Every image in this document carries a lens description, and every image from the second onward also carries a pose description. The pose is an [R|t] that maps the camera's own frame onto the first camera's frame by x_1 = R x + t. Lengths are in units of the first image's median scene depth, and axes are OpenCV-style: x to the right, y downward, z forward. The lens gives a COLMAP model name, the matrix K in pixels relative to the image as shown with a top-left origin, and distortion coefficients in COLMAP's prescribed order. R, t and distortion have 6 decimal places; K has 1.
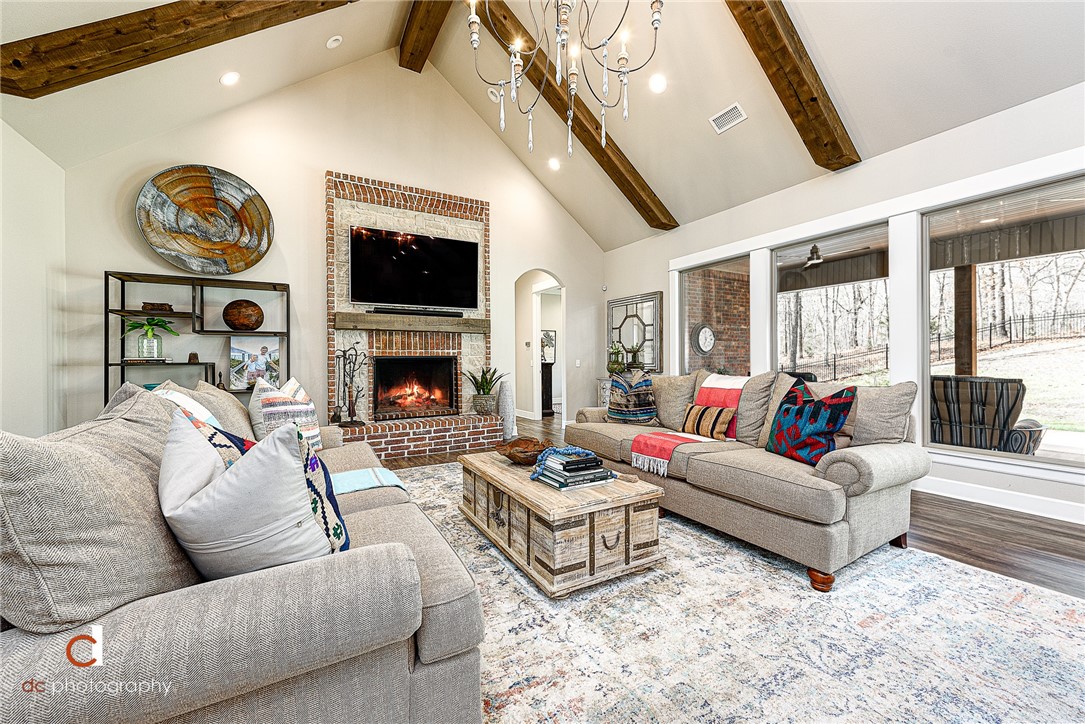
lens RADIAL K [[423.7, 0, 542.2], [0, 423.7, 362.1], [0, 0, 1]] dist [0.008730, -0.000493]
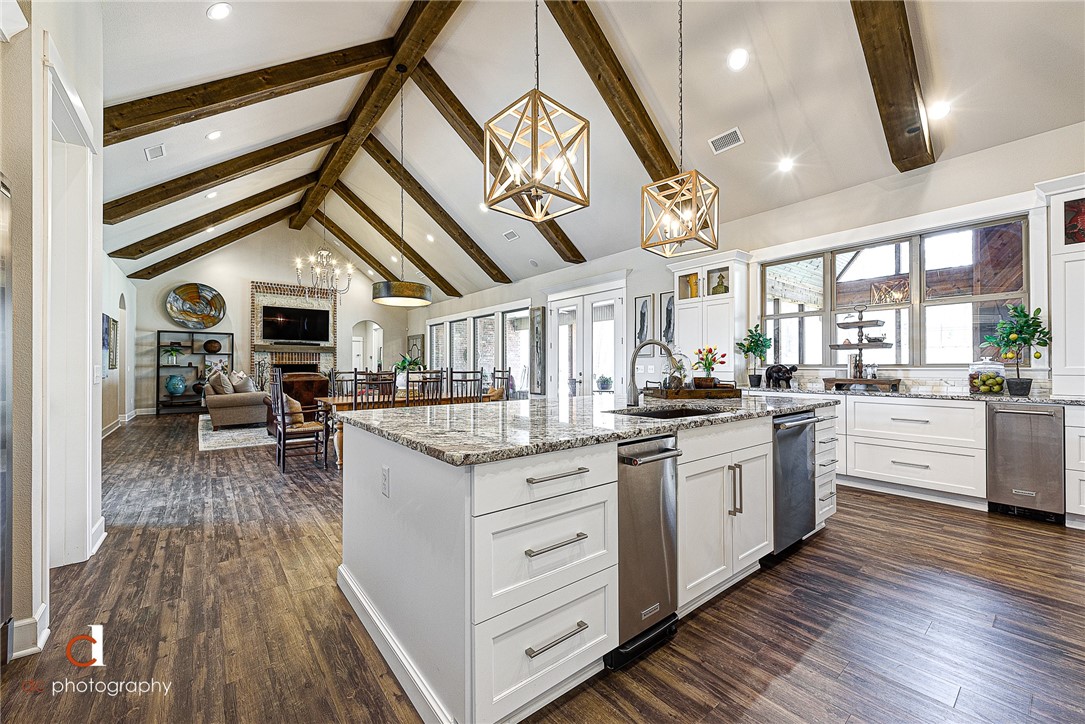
lens RADIAL K [[423.7, 0, 540.6], [0, 423.7, 364.2], [0, 0, 1]] dist [0.008730, -0.000493]
pose [[0.990586, 0.009786, 0.136540, 0.741888], [-0.008629, 0.999922, -0.009060, -0.005322], [-0.136618, 0.007797, 0.990593, -1.510167]]
